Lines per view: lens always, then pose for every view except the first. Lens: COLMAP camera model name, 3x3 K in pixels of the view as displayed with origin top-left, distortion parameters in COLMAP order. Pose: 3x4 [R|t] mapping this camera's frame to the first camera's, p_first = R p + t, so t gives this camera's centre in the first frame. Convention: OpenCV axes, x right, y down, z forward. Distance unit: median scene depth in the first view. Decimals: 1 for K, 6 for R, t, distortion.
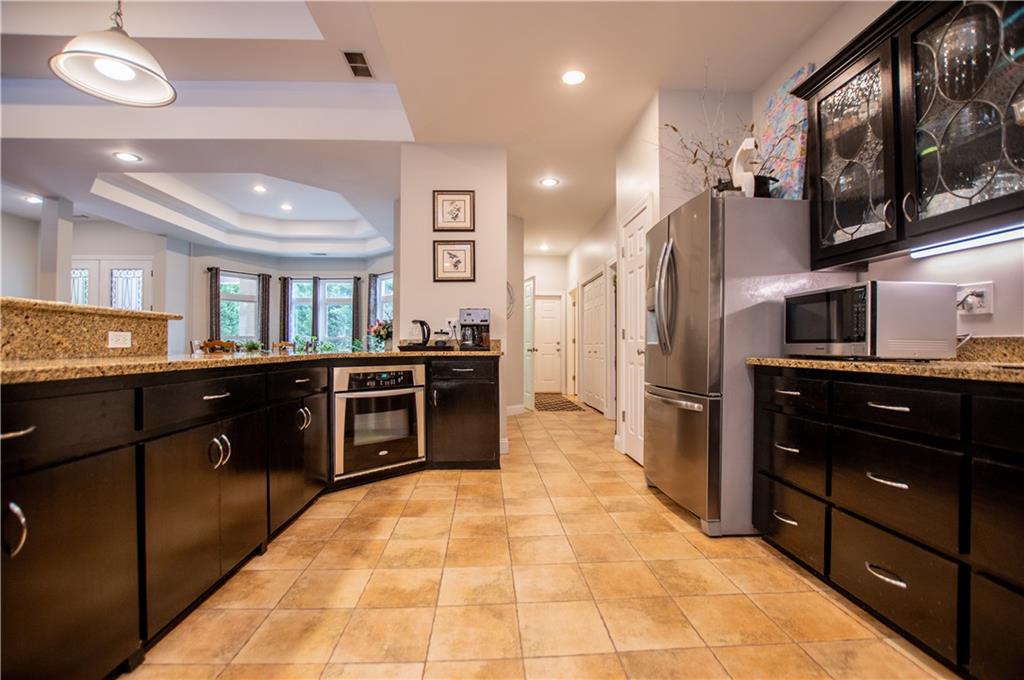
lens RADIAL K [[453.9, 0, 512.0], [0, 453.9, 340.0], [0, 0, 1]] dist [-0.026438, 0.001304]
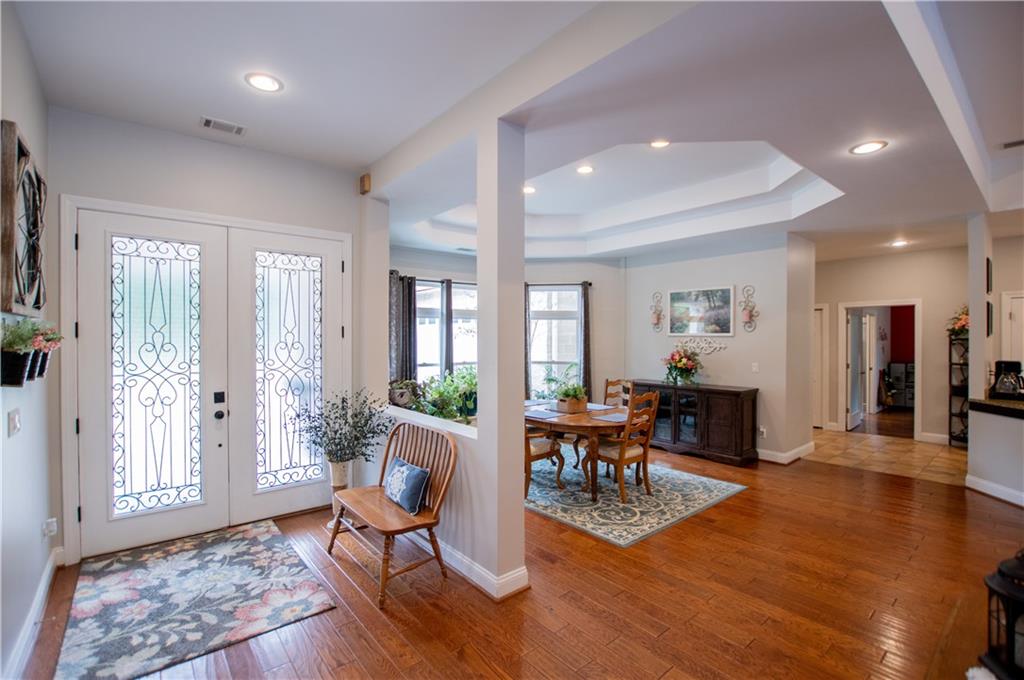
lens RADIAL K [[462.2, 0, 512.0], [0, 462.2, 340.0], [0, 0, 1]] dist [-0.020192, 0.000228]
pose [[0.804051, -0.004141, 0.594546, -1.888180], [-0.006731, 0.999848, 0.016068, -0.137576], [-0.594522, -0.016921, 0.803901, 0.841021]]
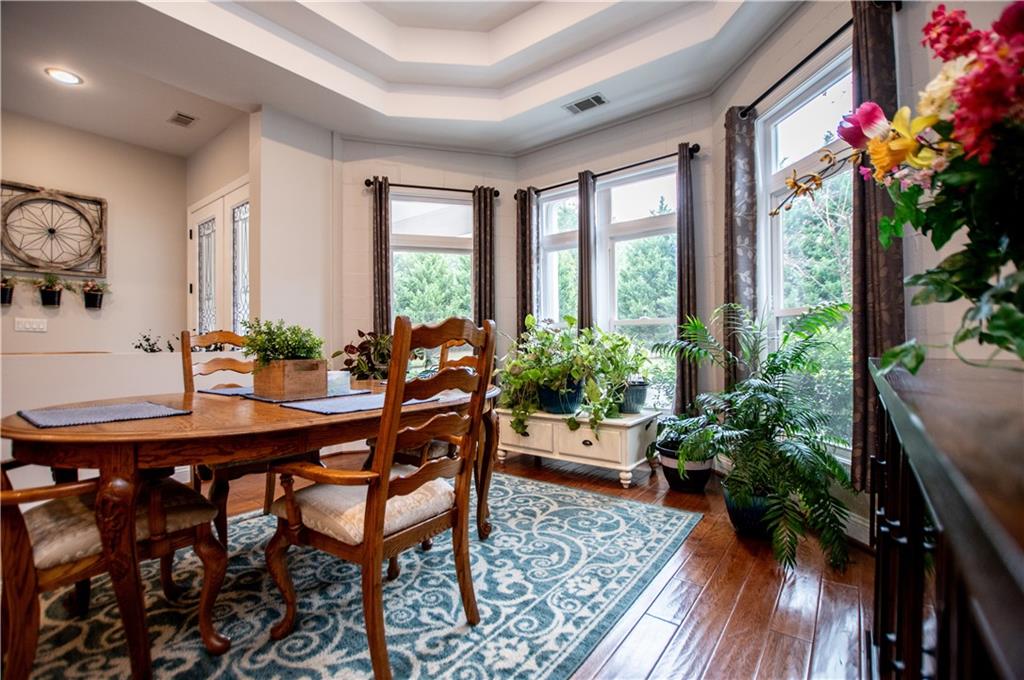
lens RADIAL K [[453.9, 0, 512.0], [0, 453.9, 340.0], [0, 0, 1]] dist [-0.026438, 0.001304]
pose [[0.761588, -0.010311, -0.647980, -0.530124], [0.015076, 0.999885, 0.001809, 0.017220], [0.647887, -0.011147, 0.761655, 1.540131]]
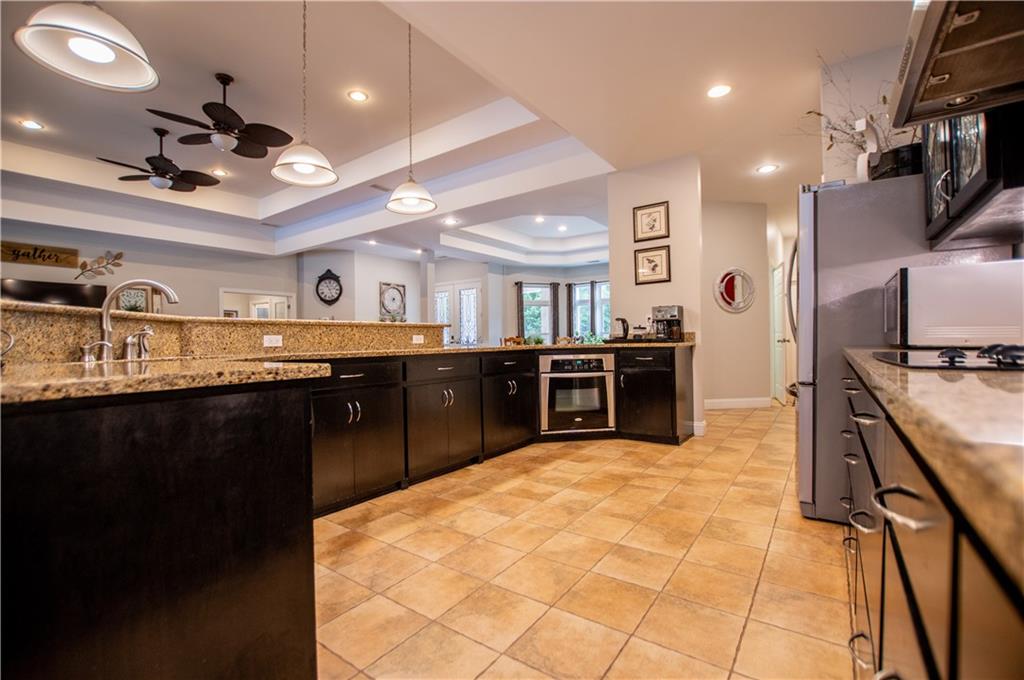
lens RADIAL K [[453.9, 0, 512.0], [0, 453.9, 340.0], [0, 0, 1]] dist [-0.026438, 0.001304]
pose [[0.781612, -0.014179, -0.623604, 0.323131], [0.024112, 0.999681, 0.007491, -0.001006], [0.623299, -0.020892, 0.781704, -0.136239]]
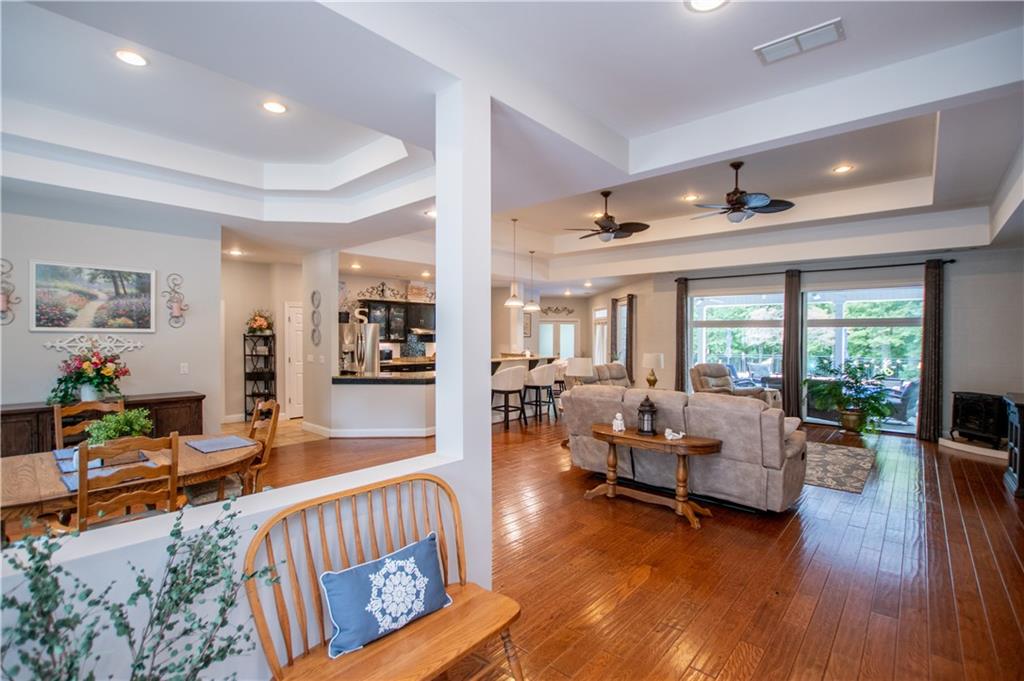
lens RADIAL K [[469.1, 0, 512.0], [0, 469.1, 340.5], [0, 0, 1]] dist [-0.027641, 0.001231]
pose [[-0.713019, -0.012085, 0.701041, -1.962751], [-0.013597, 0.999902, 0.003407, -0.126483], [-0.701013, -0.007102, -0.713113, 1.850253]]
